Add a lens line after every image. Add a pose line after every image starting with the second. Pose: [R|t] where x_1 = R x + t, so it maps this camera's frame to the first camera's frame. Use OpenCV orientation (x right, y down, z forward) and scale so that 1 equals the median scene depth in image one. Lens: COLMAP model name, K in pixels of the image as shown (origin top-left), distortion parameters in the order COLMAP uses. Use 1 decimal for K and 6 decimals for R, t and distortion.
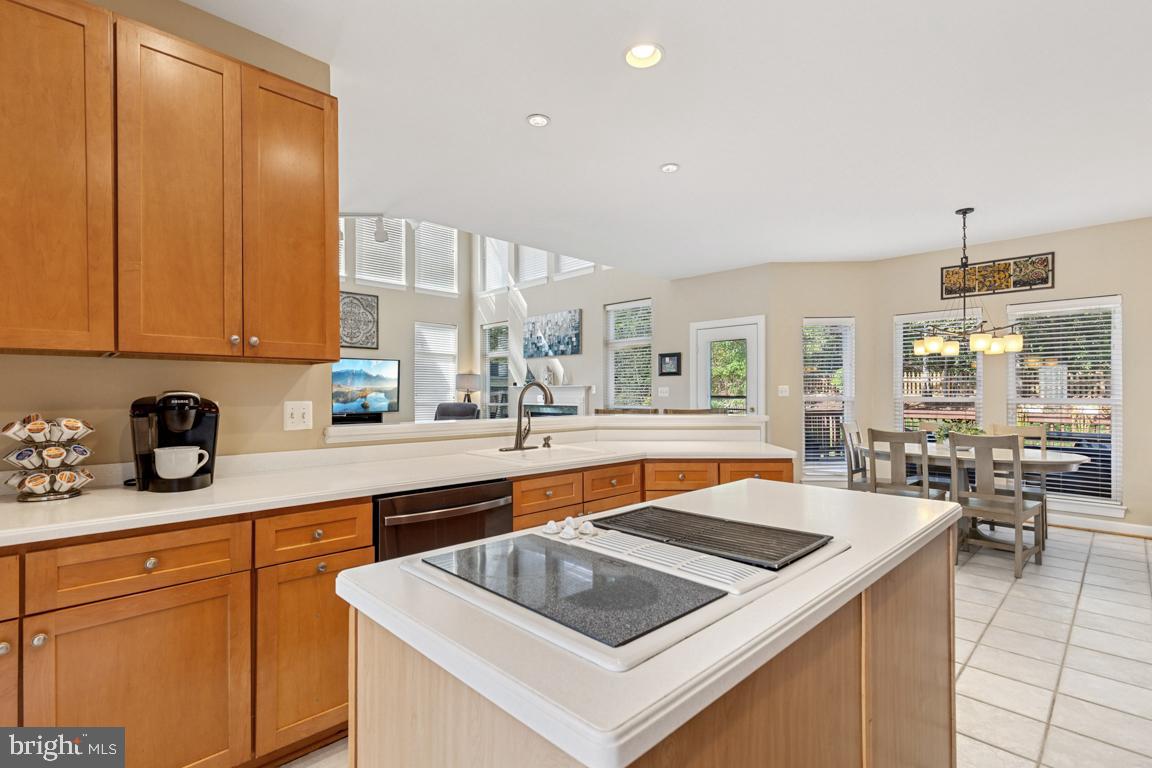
lens RADIAL K [[533.9, 0, 574.5], [0, 533.9, 393.6], [0, 0, 1]] dist [0.006544, 0.000278]
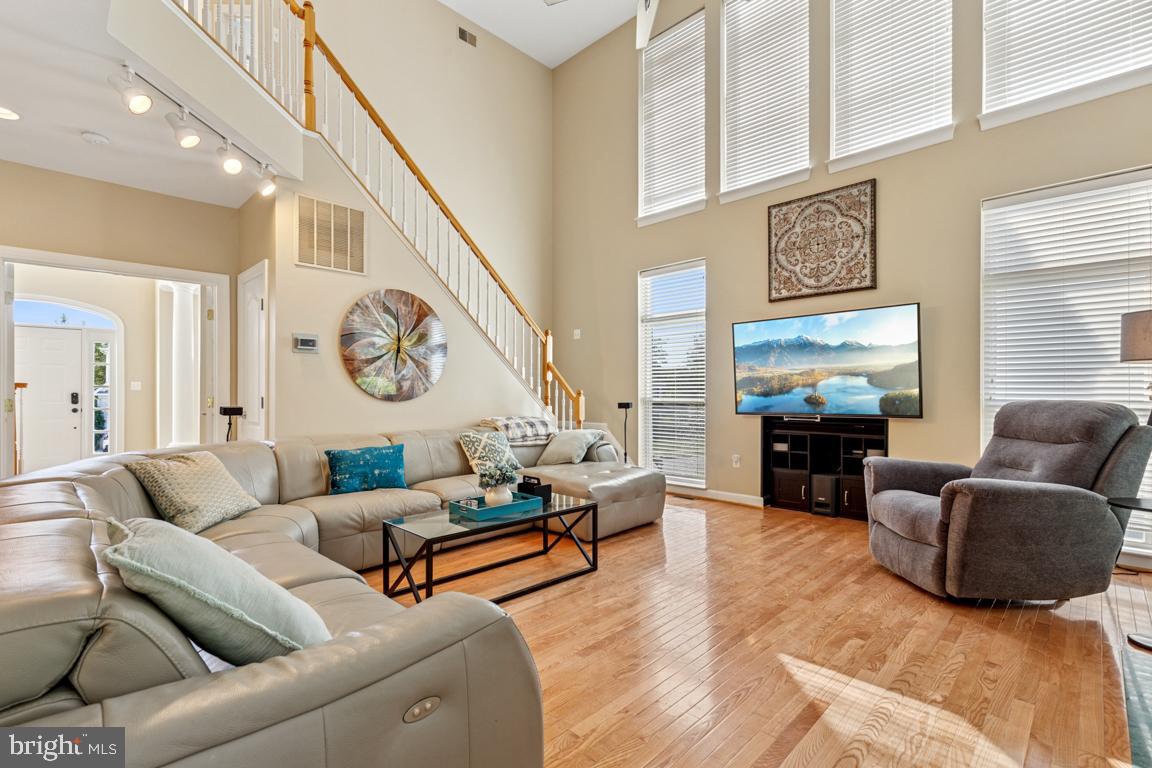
lens RADIAL K [[520.4, 0, 575.2], [0, 520.4, 393.4], [0, 0, 1]] dist [0.003248, -0.000300]
pose [[0.008956, 0.004284, -0.999951, 0.253659], [0.001688, 0.999989, 0.004299, 0.025907], [0.999958, -0.001727, 0.008948, 1.701701]]
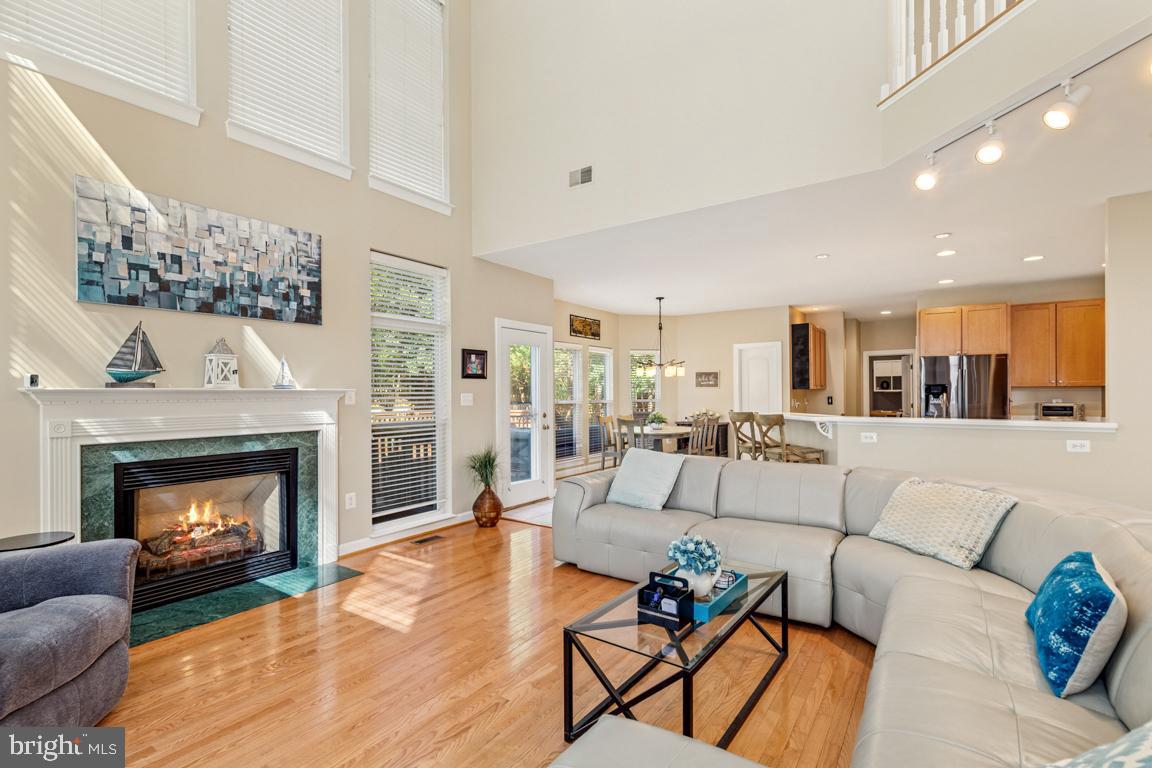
lens RADIAL K [[524.3, 0, 570.8], [0, 524.3, 389.7], [0, 0, 1]] dist [-0.000351, -0.000088]
pose [[-0.177540, 0.008811, 0.984074, -1.100309], [0.005918, 0.999951, -0.007885, -0.018793], [-0.984096, 0.004424, -0.177583, 1.832689]]
